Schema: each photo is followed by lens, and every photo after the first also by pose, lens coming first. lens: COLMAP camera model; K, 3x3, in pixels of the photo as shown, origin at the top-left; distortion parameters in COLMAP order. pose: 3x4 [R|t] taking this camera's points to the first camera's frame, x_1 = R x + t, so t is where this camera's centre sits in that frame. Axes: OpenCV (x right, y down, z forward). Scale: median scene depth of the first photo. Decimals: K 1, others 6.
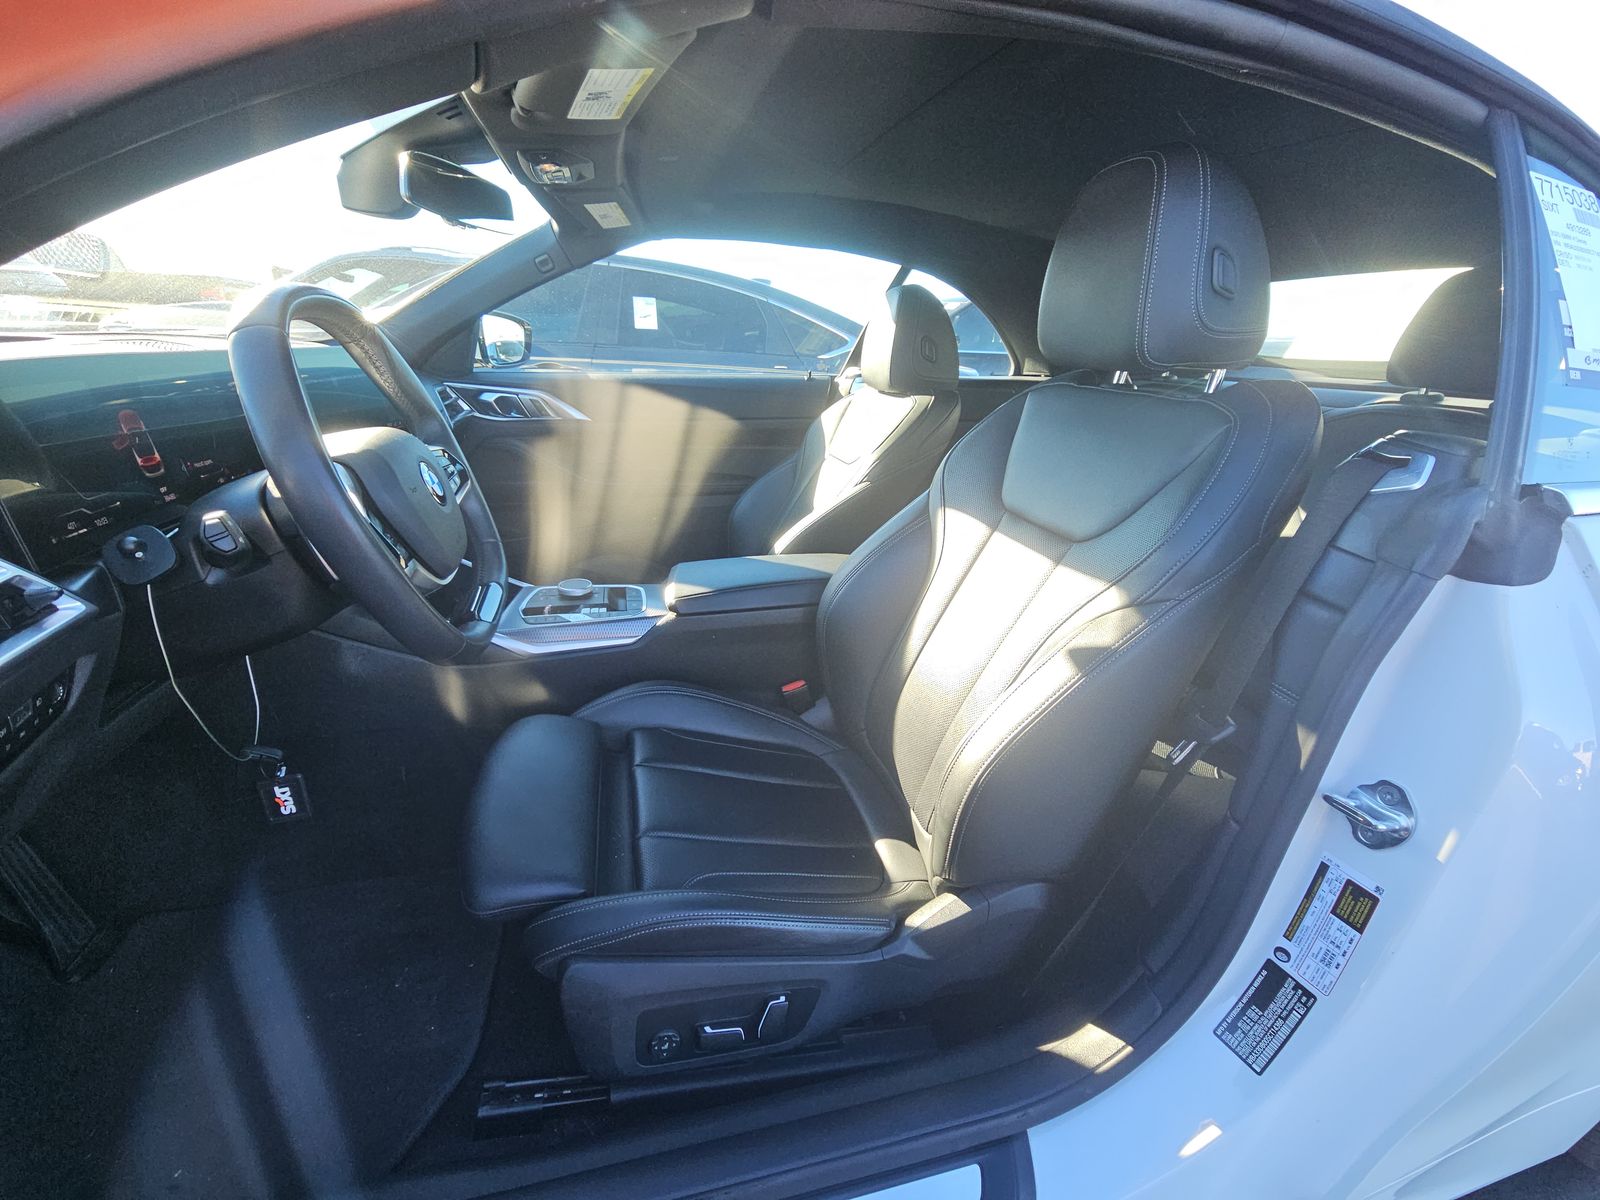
lens RADIAL K [[644.6, 0, 800.0], [0, 644.6, 600.0], [0, 0, 1]] dist [-0.000400, -0.000021]
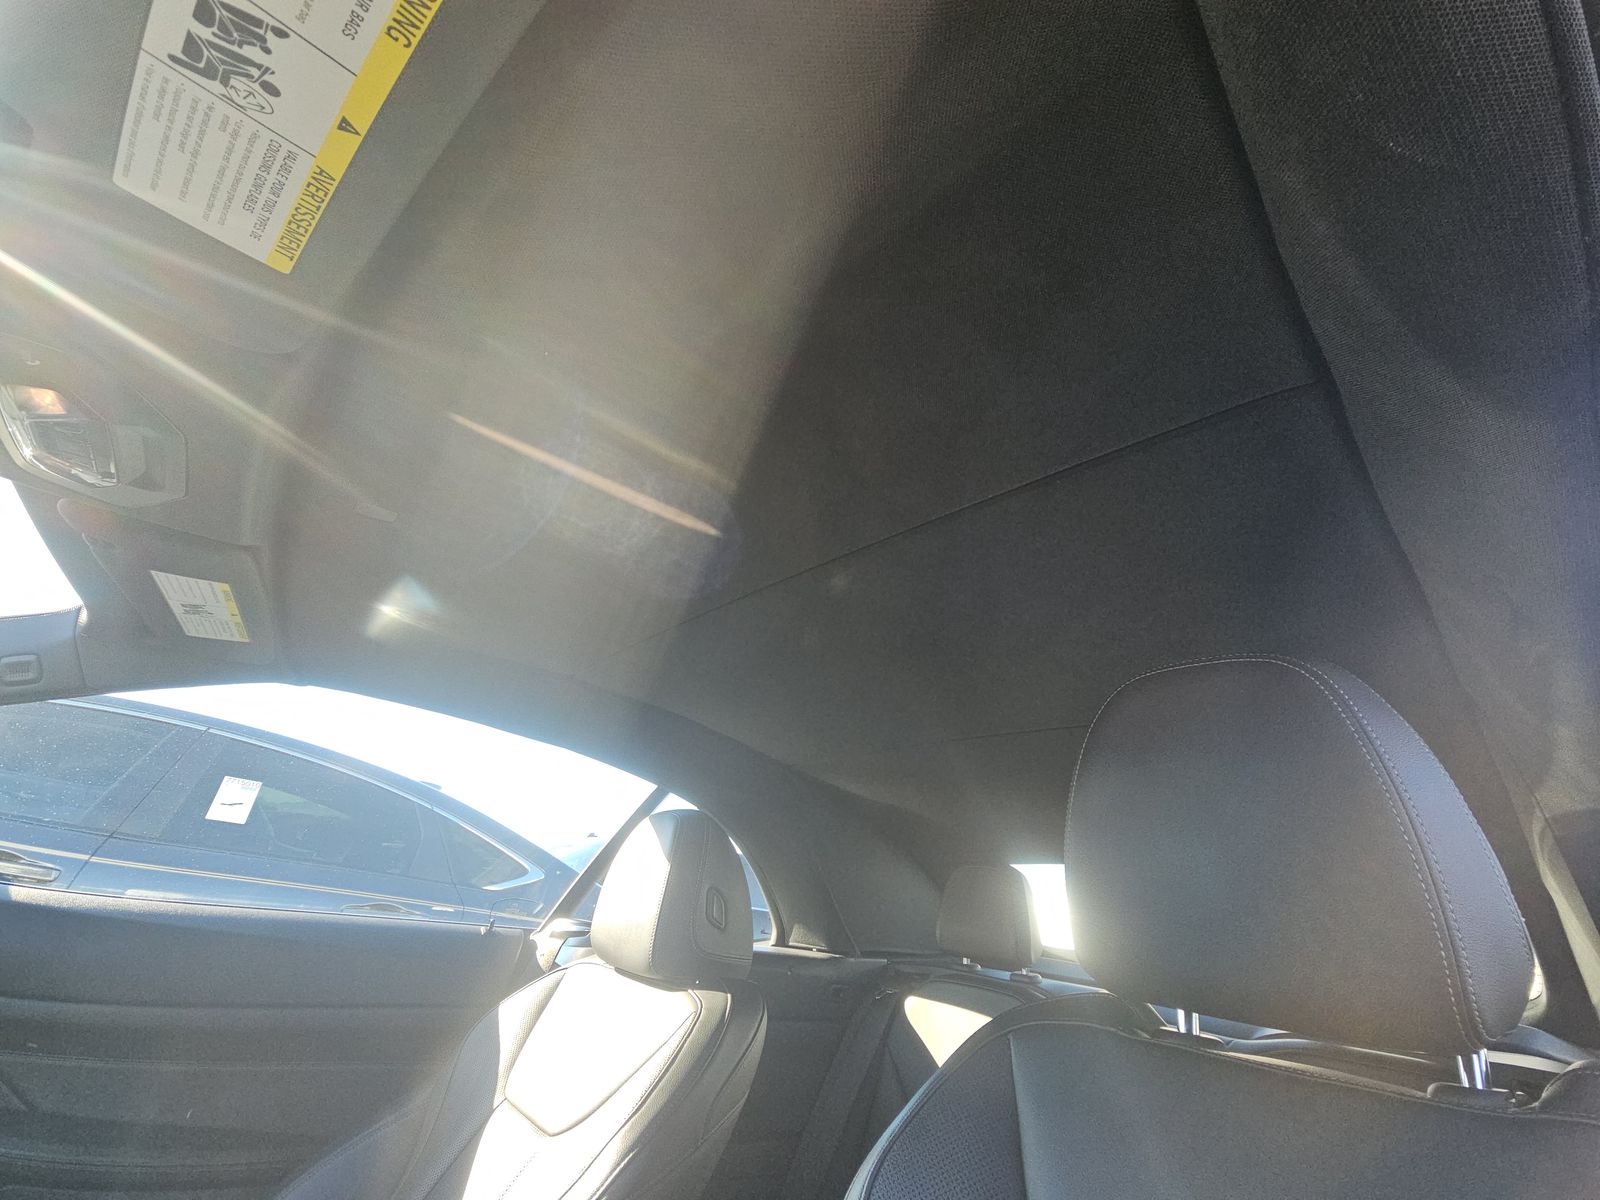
lens RADIAL K [[642.1, 0, 798.4], [0, 642.1, 615.5], [0, 0, 1]] dist [-0.000933, -0.000560]
pose [[0.881736, 0.266289, 0.389399, -0.043498], [0.081683, 0.726798, -0.681977, -0.126385], [-0.464618, 0.633131, 0.619093, 0.306789]]
